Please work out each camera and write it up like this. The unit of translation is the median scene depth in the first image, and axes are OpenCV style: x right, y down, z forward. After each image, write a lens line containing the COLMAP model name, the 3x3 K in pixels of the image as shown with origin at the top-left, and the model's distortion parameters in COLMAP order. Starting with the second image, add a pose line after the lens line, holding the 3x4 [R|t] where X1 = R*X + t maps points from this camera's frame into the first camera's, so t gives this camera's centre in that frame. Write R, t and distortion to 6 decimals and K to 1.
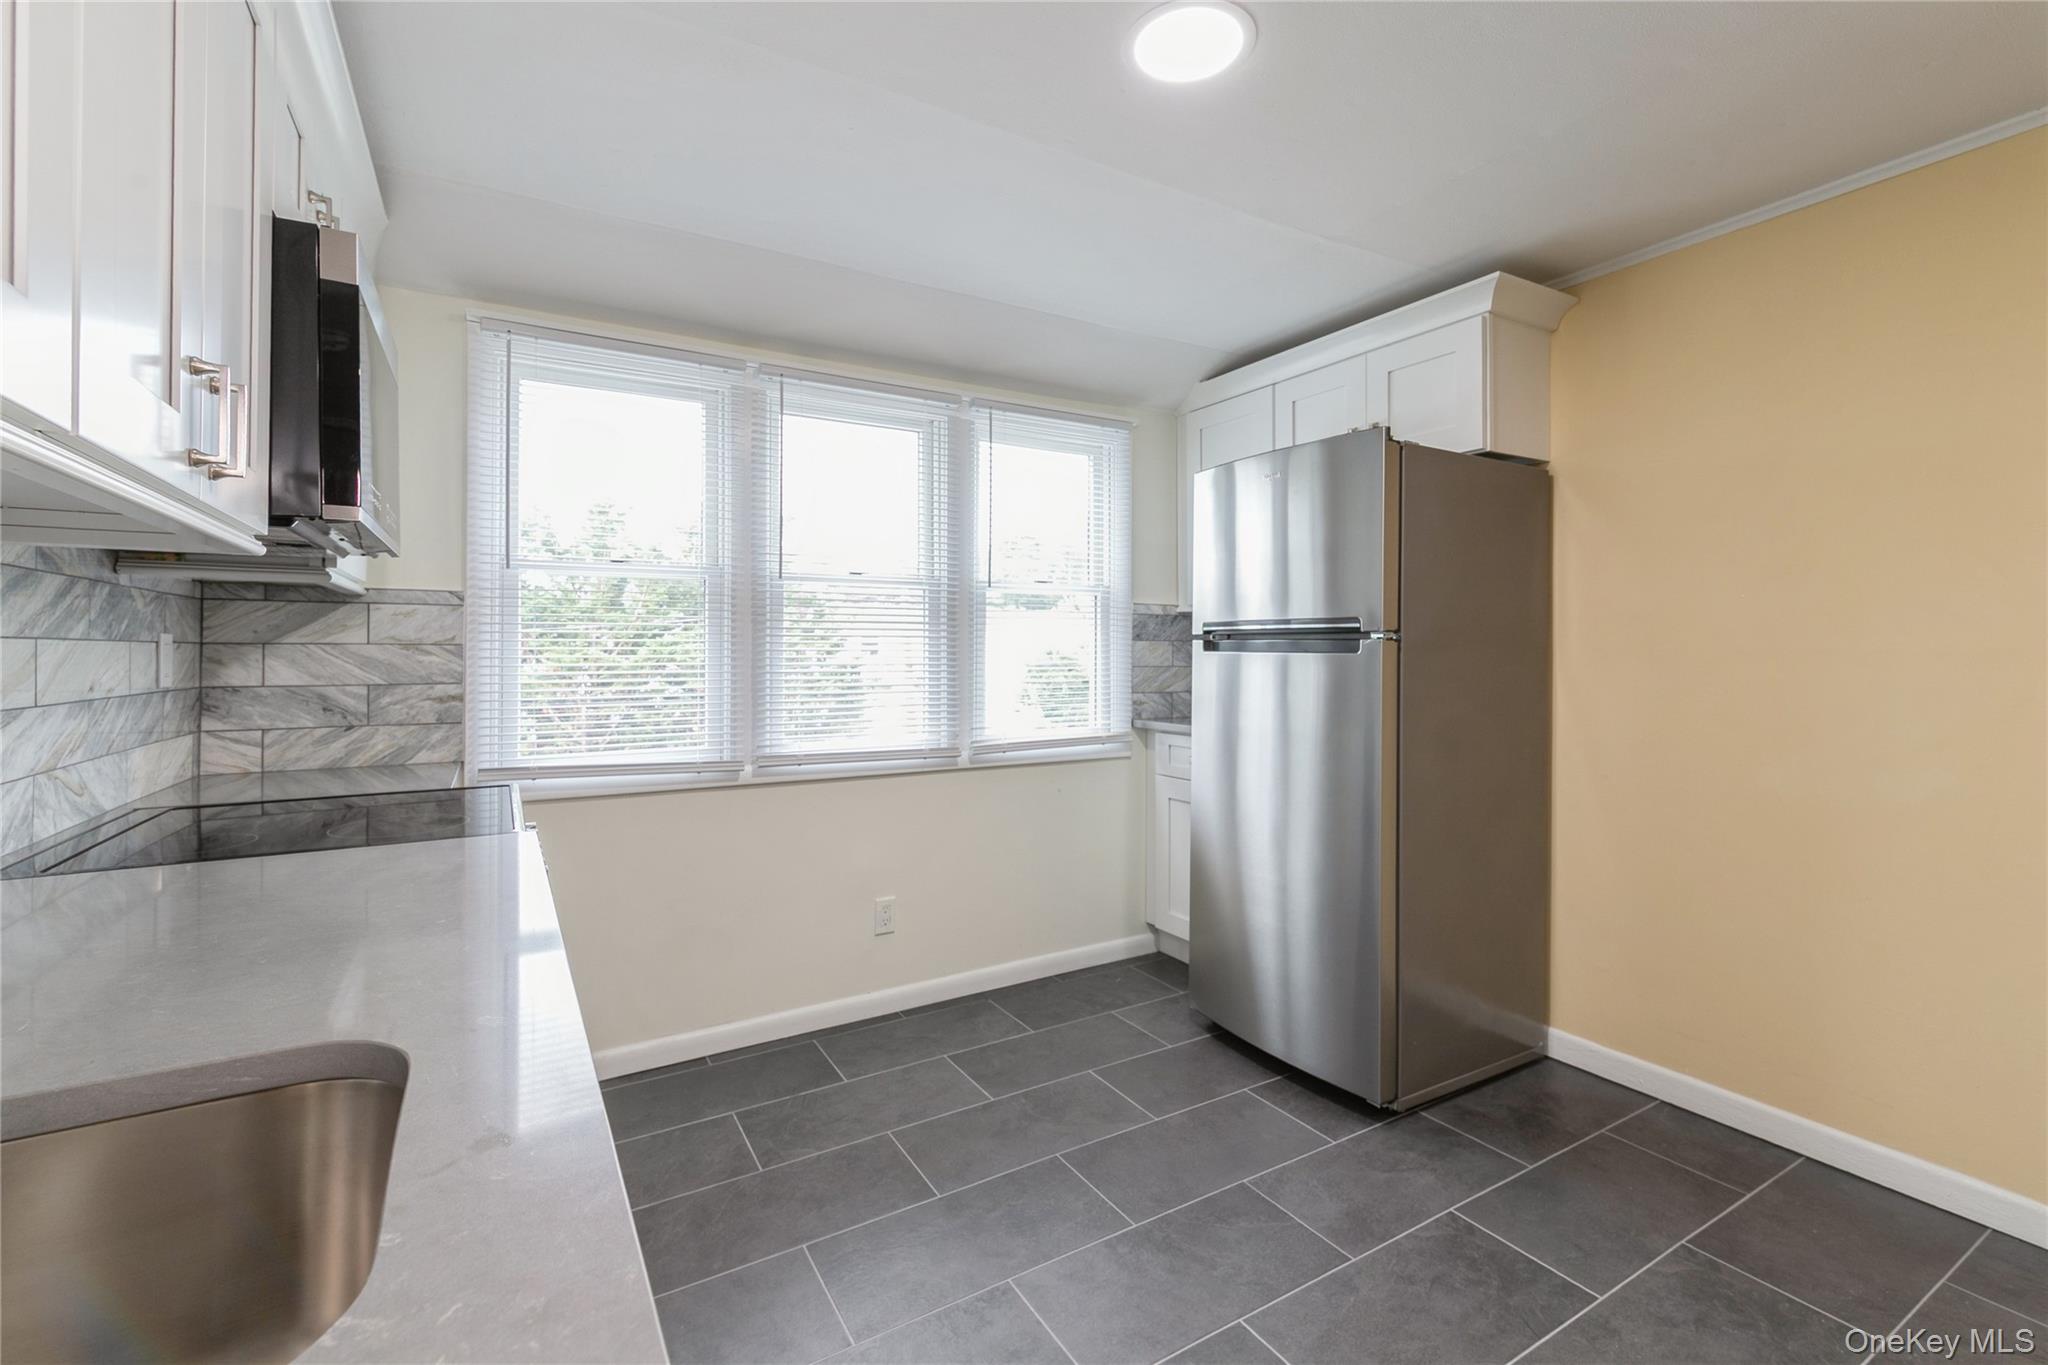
lens RADIAL K [[888.0, 0, 1007.6], [0, 888.0, 644.1], [0, 0, 1]] dist [0.004011, -0.000978]
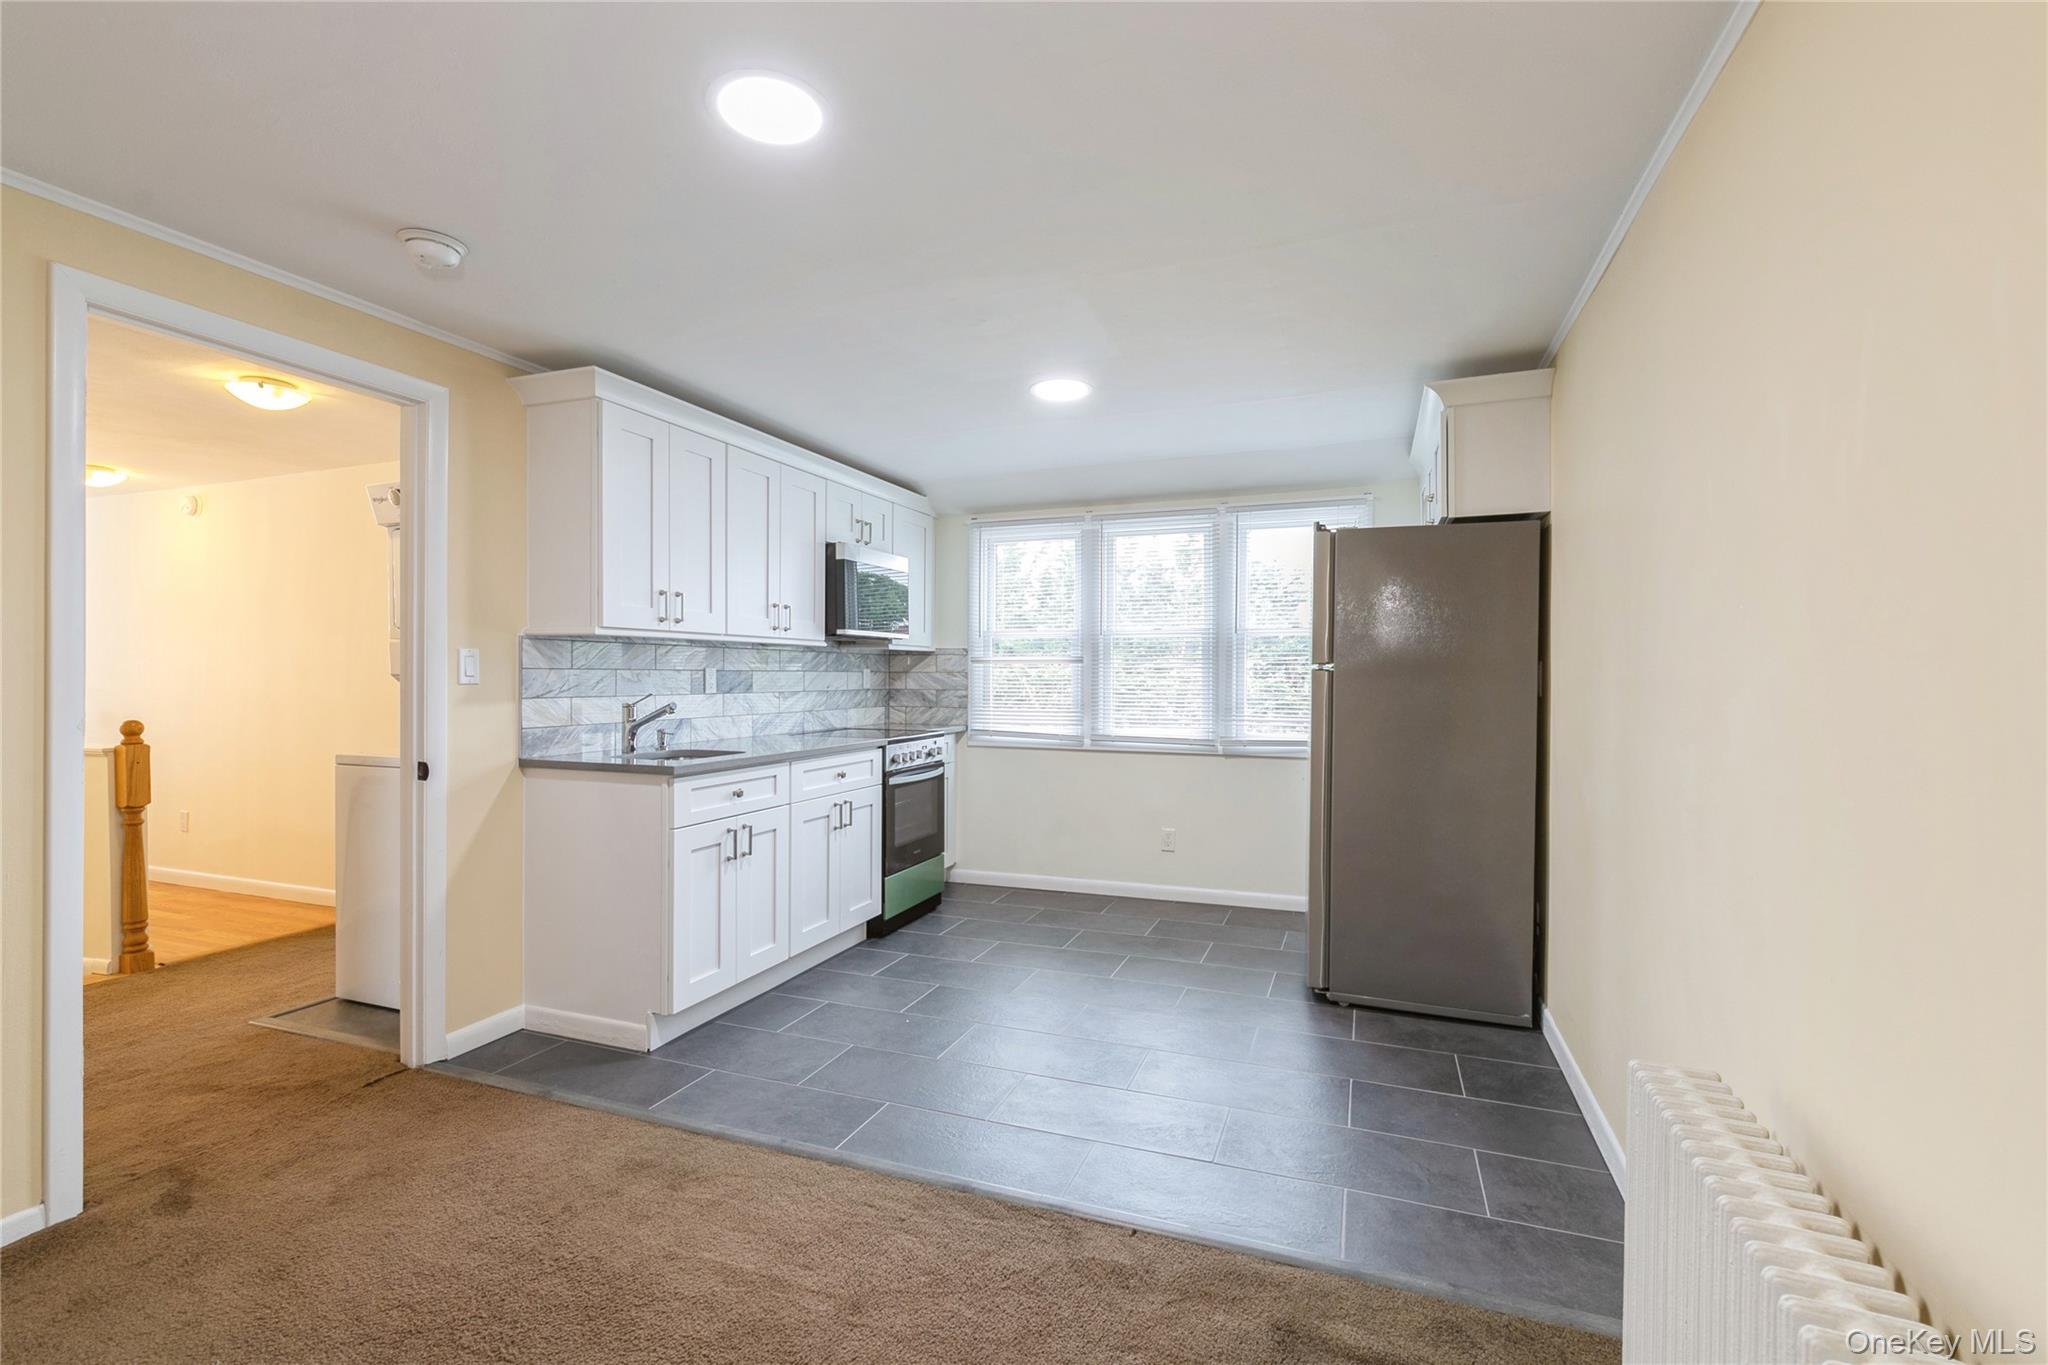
lens RADIAL K [[888.0, 0, 1035.2], [0, 888.0, 678.6], [0, 0, 1]] dist [0.004011, -0.000978]
pose [[0.631679, 0.008150, -0.775187, 1.247152], [0.000928, 0.999936, 0.011270, -0.009030], [0.775229, -0.007838, 0.631632, -0.271099]]
